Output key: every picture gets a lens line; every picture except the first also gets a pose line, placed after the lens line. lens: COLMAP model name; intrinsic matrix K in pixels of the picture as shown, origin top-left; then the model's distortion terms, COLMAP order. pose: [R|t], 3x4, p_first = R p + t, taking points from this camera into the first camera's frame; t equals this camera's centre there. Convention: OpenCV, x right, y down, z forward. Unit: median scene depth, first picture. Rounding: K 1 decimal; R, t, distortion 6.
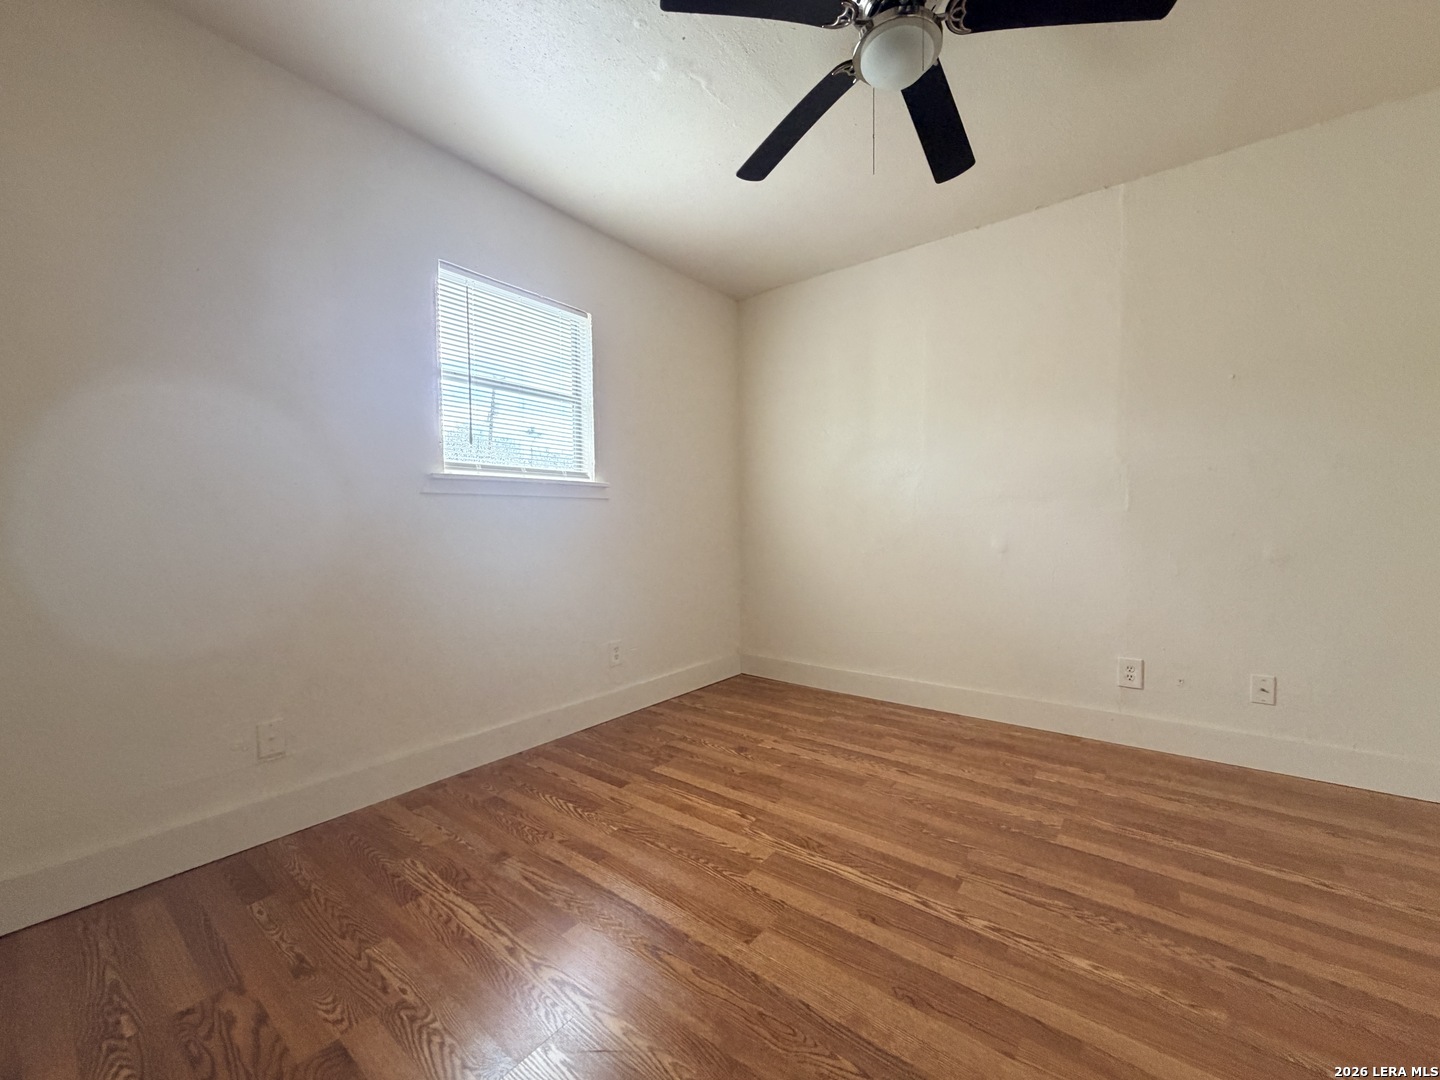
lens RADIAL K [[575.2, 0, 716.0], [0, 575.2, 546.2], [0, 0, 1]] dist [-0.000929, 0.000879]
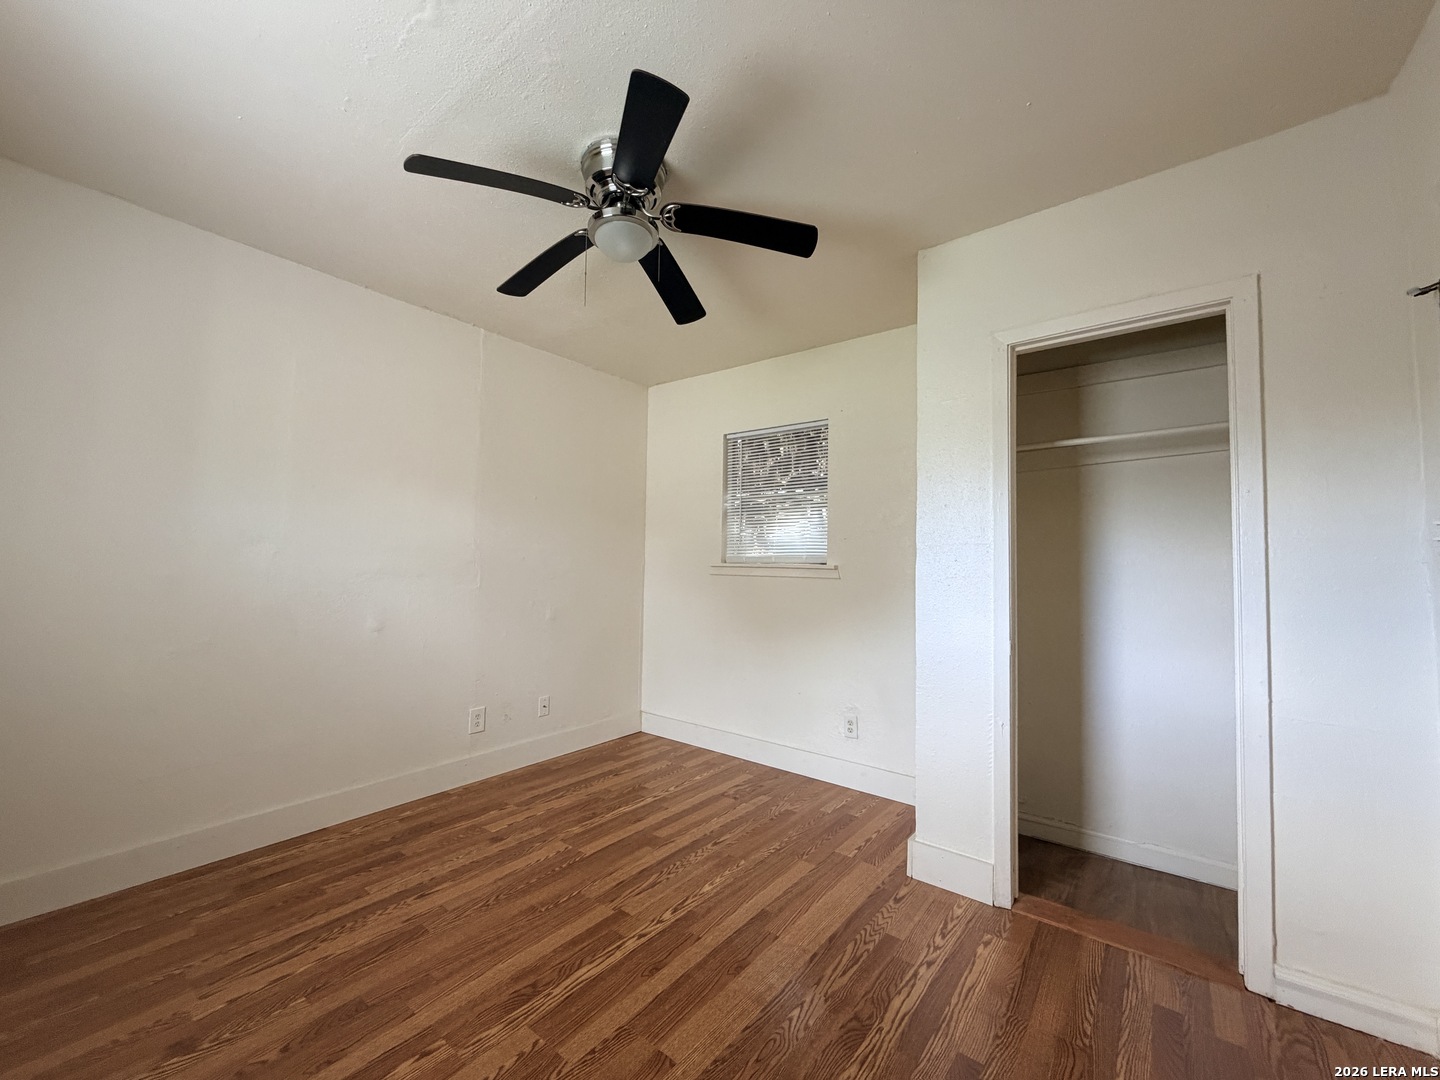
lens RADIAL K [[575.2, 0, 715.1], [0, 575.2, 538.7], [0, 0, 1]] dist [-0.000929, 0.000879]
pose [[0.001681, 0.058736, 0.998272, -0.643994], [0.025360, 0.997950, -0.058760, -0.099334], [-0.999677, 0.025415, 0.000188, 0.592948]]
